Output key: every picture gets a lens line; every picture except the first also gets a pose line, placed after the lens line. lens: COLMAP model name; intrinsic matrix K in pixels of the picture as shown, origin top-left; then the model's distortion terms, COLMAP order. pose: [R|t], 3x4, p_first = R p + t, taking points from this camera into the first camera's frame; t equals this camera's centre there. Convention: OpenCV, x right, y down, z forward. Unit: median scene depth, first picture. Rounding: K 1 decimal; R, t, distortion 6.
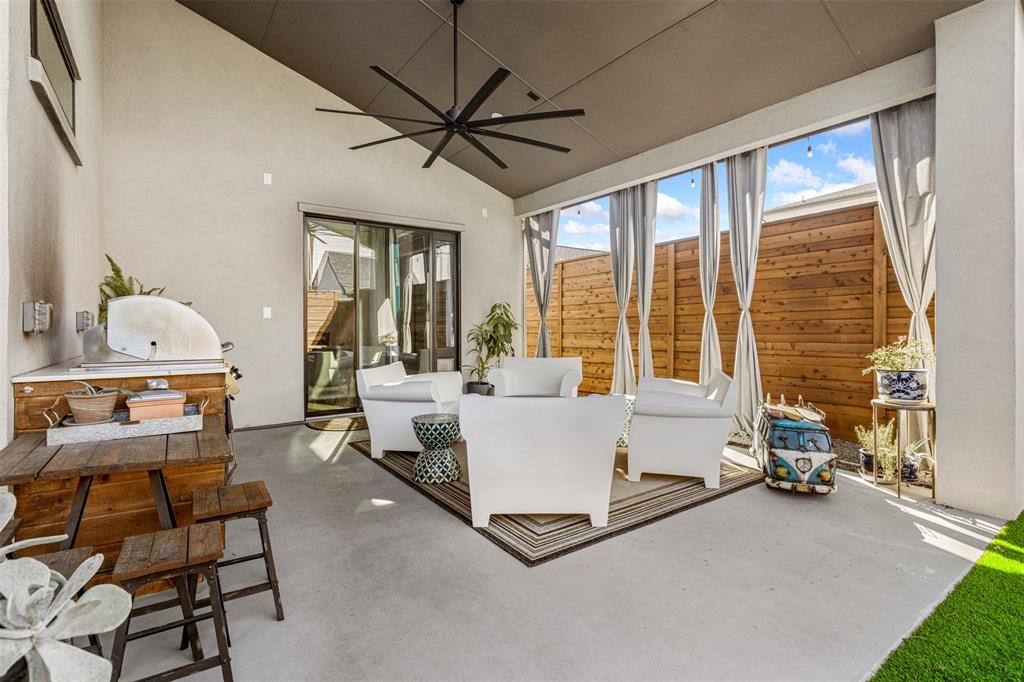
lens RADIAL K [[491.2, 0, 510.7], [0, 491.2, 330.7], [0, 0, 1]] dist [-0.002092, -0.000972]
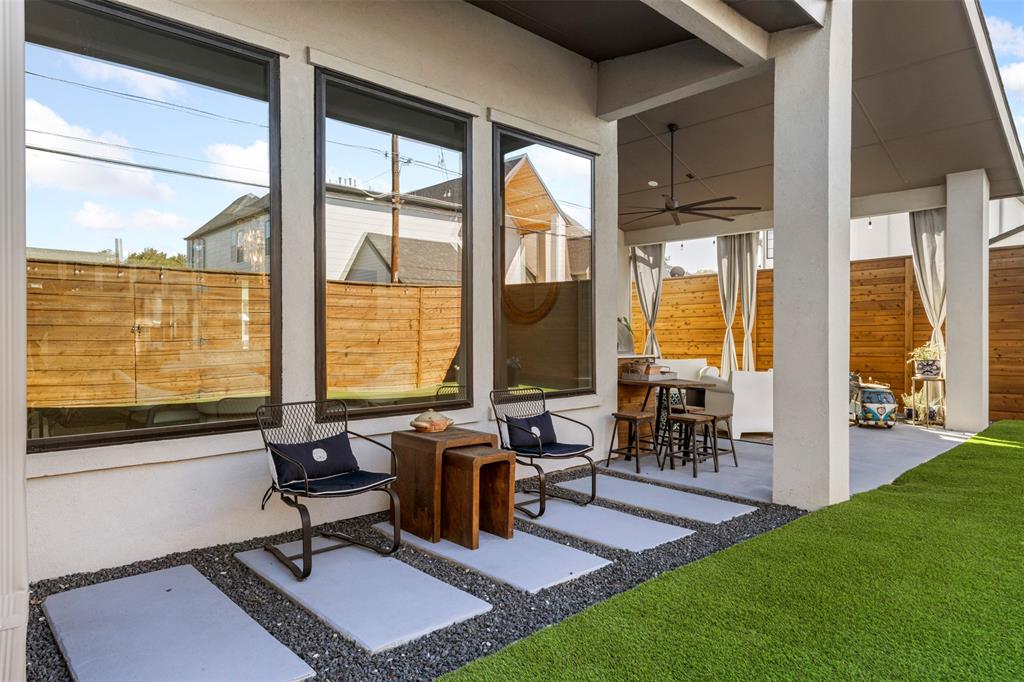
lens RADIAL K [[627.5, 0, 512.8], [0, 627.5, 346.0], [0, 0, 1]] dist [0.001046, 0.002486]
pose [[0.989593, 0.000552, 0.143894, -1.024831], [-0.001245, 0.999988, 0.004723, 0.019010], [-0.143889, -0.004853, 0.989582, -1.044216]]
